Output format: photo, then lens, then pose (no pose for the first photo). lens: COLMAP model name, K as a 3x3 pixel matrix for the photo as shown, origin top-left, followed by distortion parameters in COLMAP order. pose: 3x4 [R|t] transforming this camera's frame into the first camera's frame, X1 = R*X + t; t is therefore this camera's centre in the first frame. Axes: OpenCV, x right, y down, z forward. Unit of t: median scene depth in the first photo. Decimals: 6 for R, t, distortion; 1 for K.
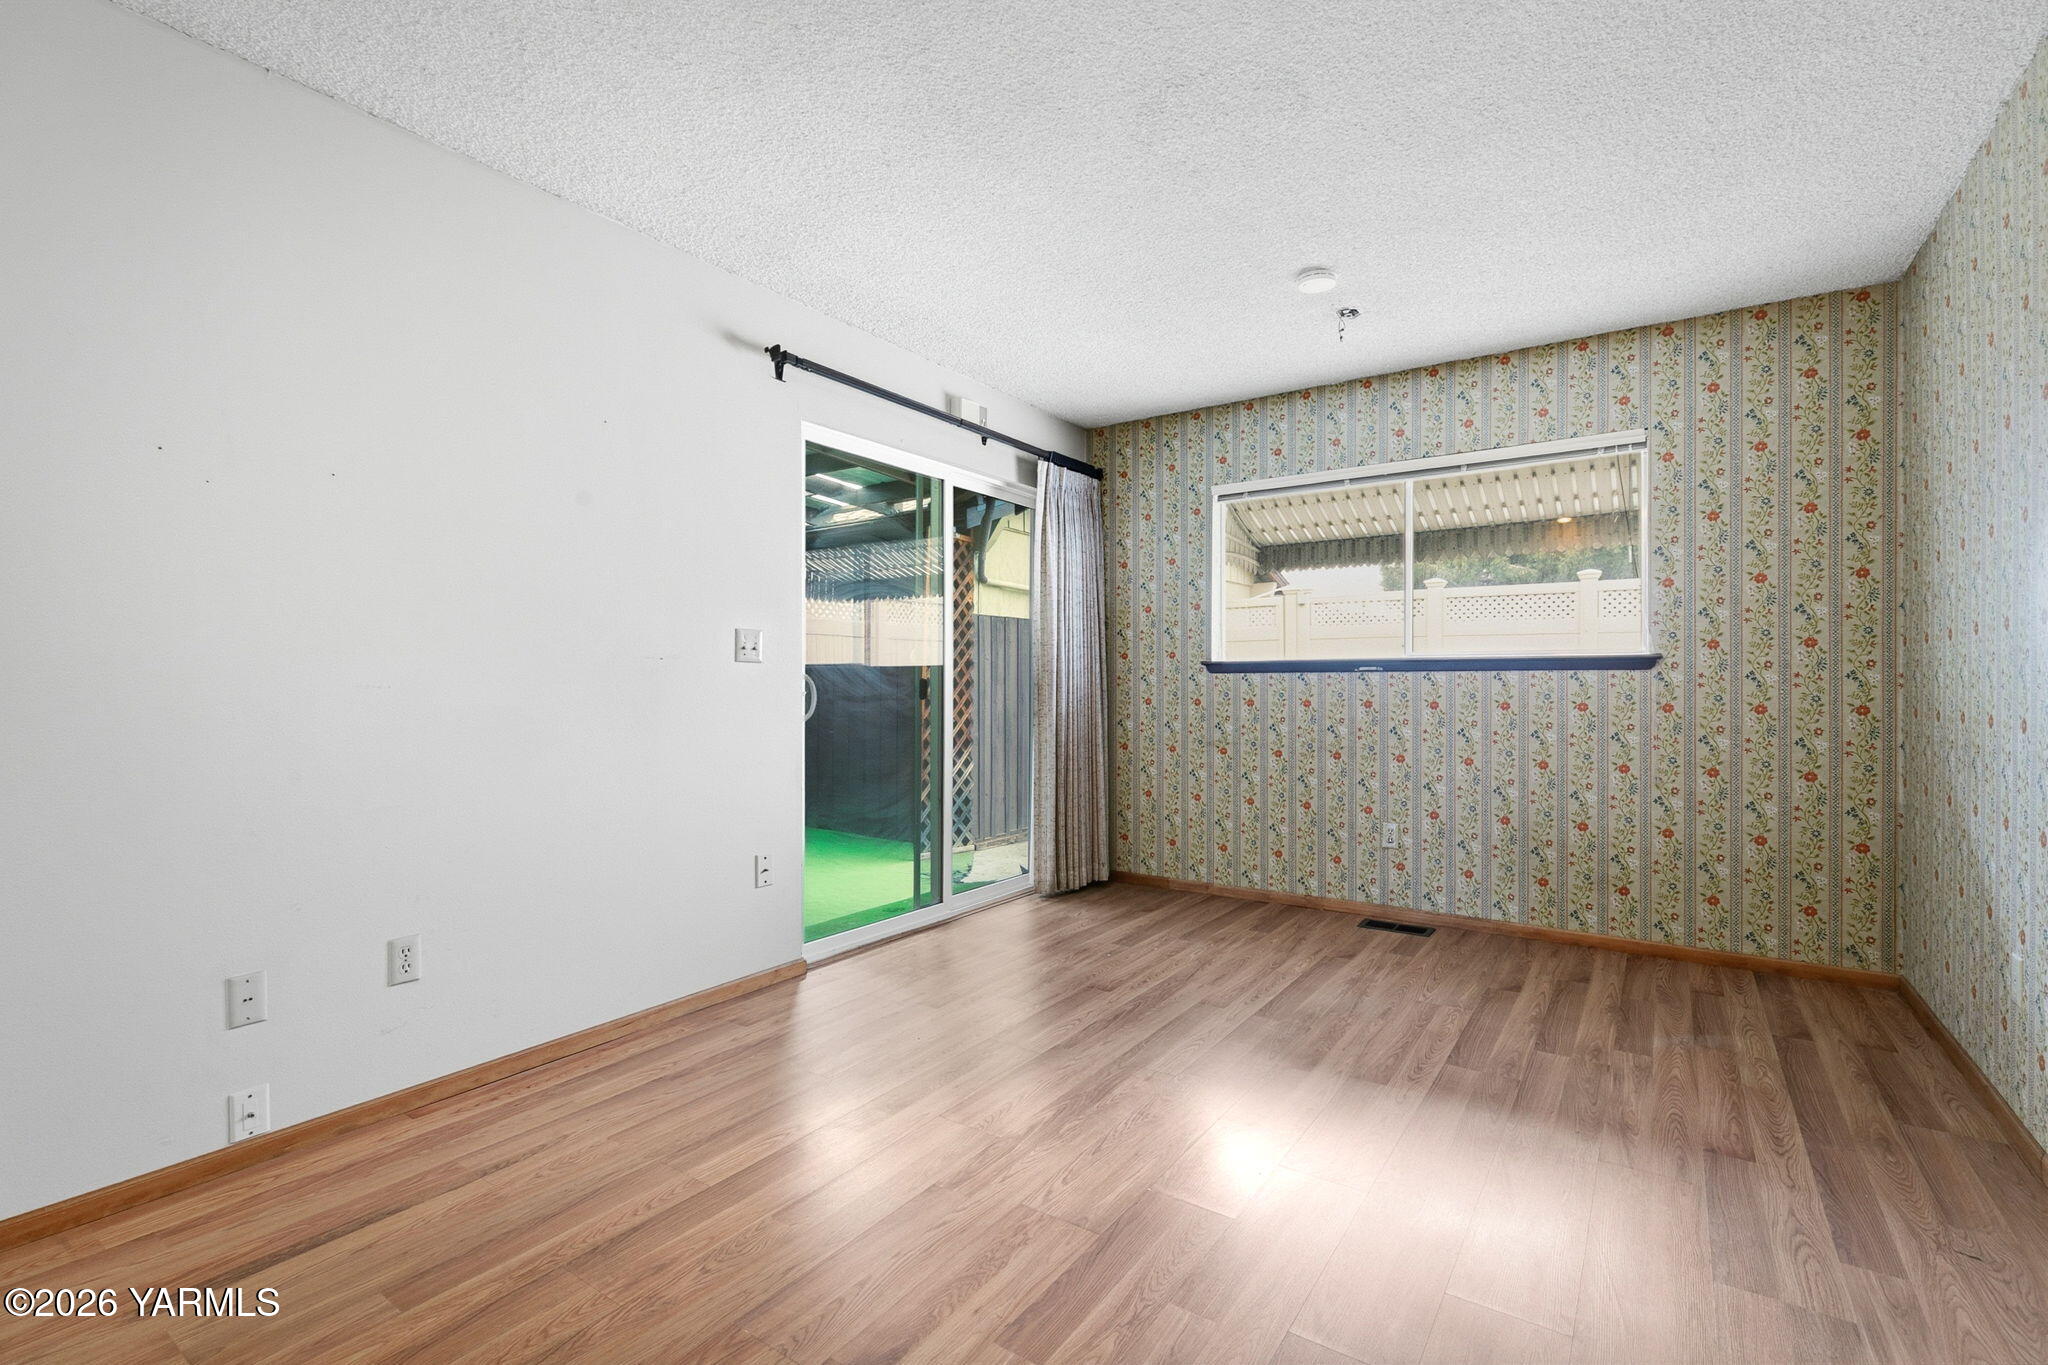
lens RADIAL K [[931.1, 0, 1024.0], [0, 931.1, 682.5], [0, 0, 1]] dist [-0.000915, -0.000299]
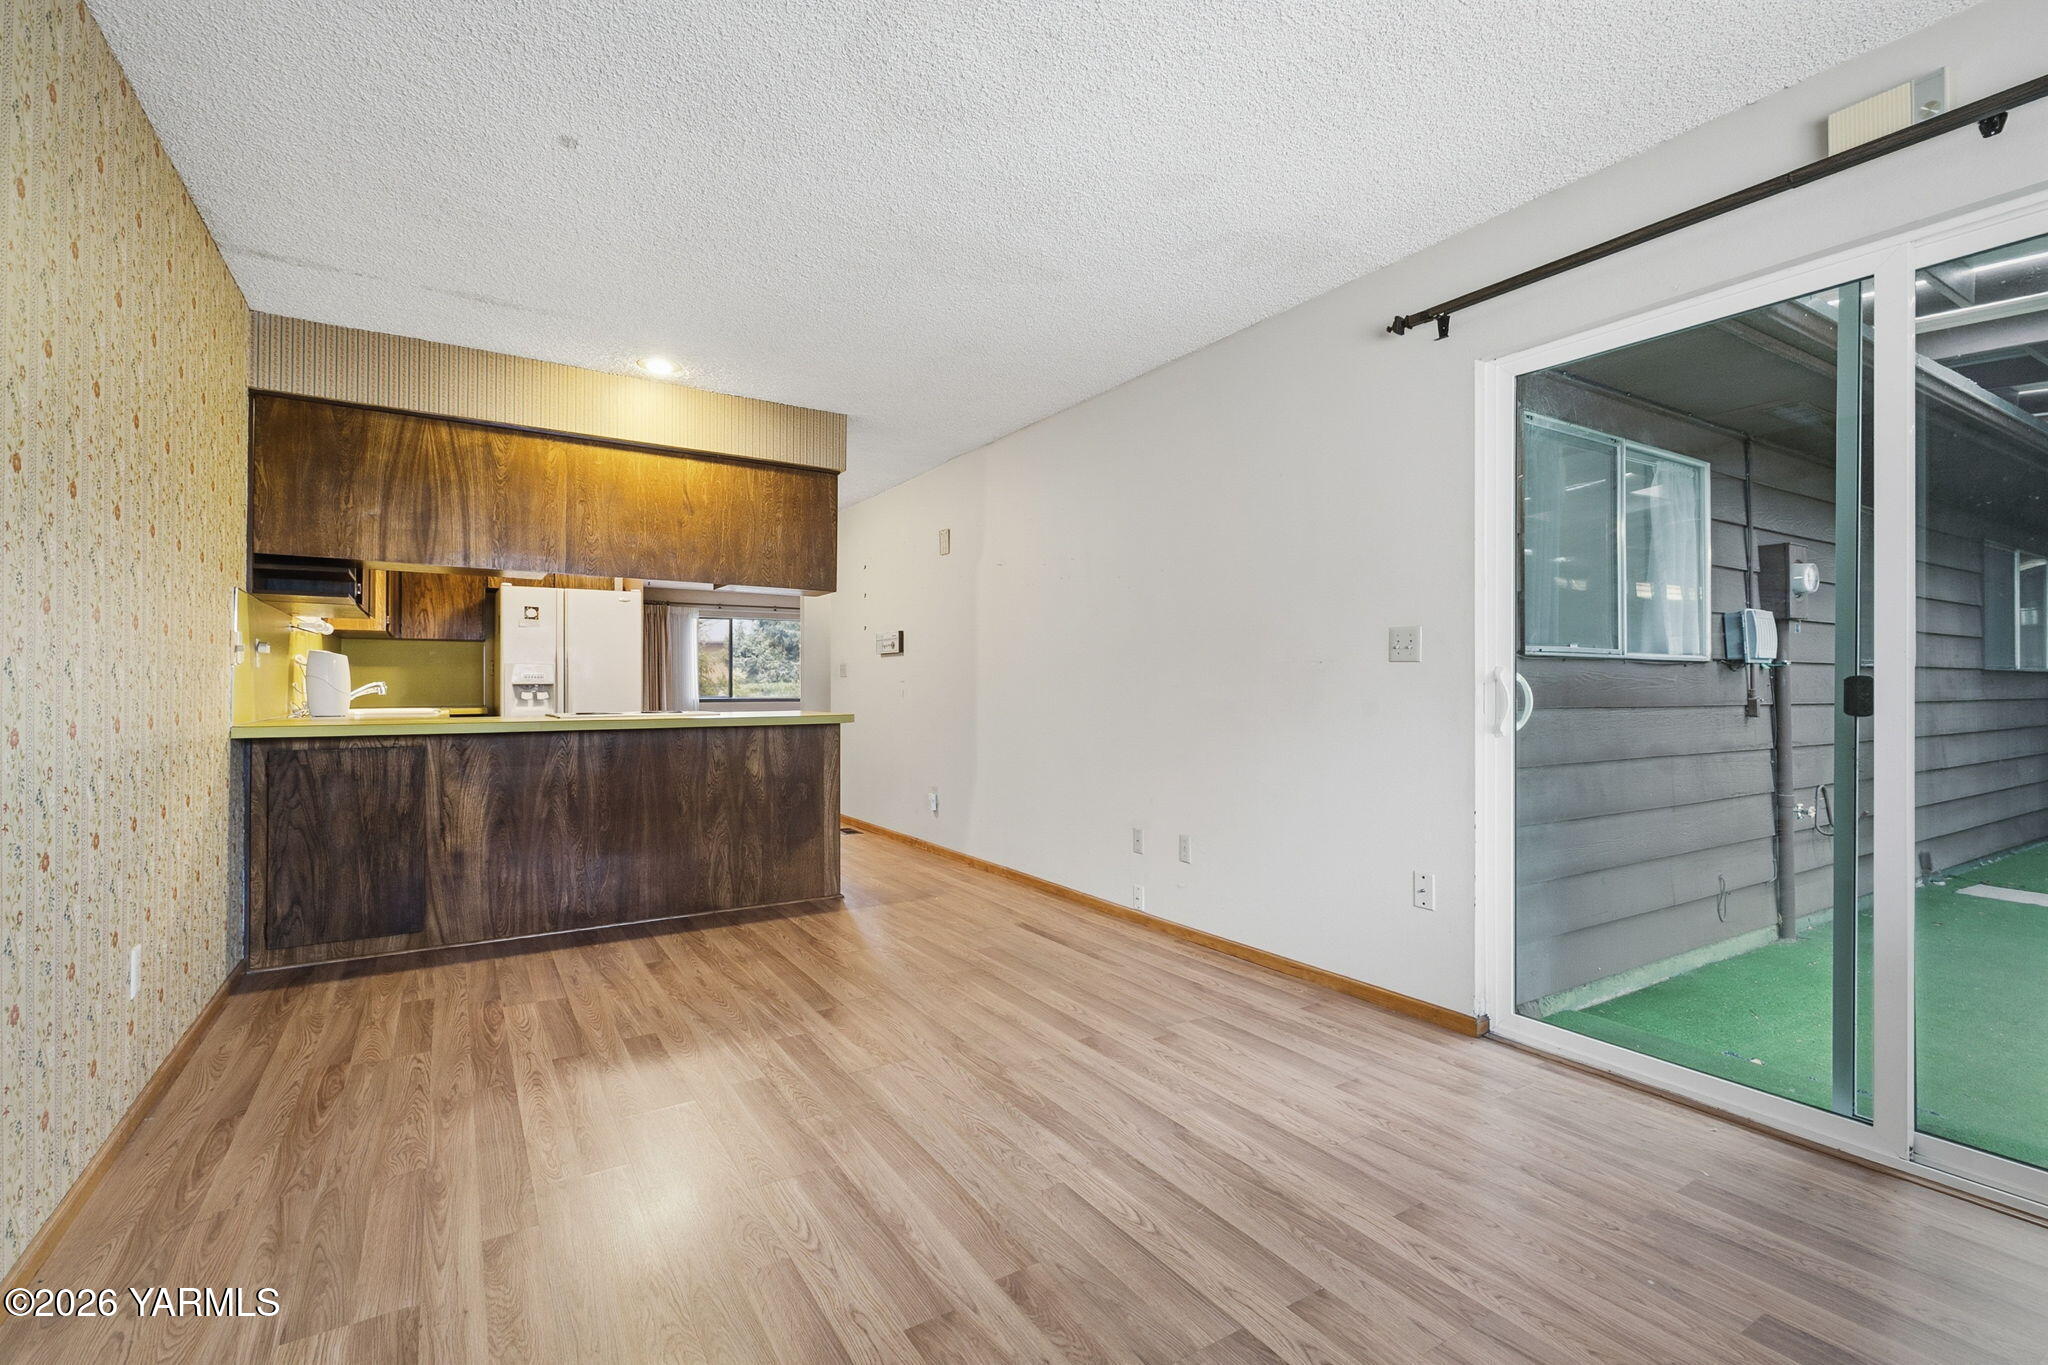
lens RADIAL K [[924.1, 0, 1027.7], [0, 924.1, 691.3], [0, 0, 1]] dist [0.001220, -0.000256]
pose [[-0.396381, 0.009423, -0.918038, 0.834464], [-0.000124, 0.999947, 0.010317, -0.003378], [0.918086, 0.004203, -0.396359, 1.194691]]
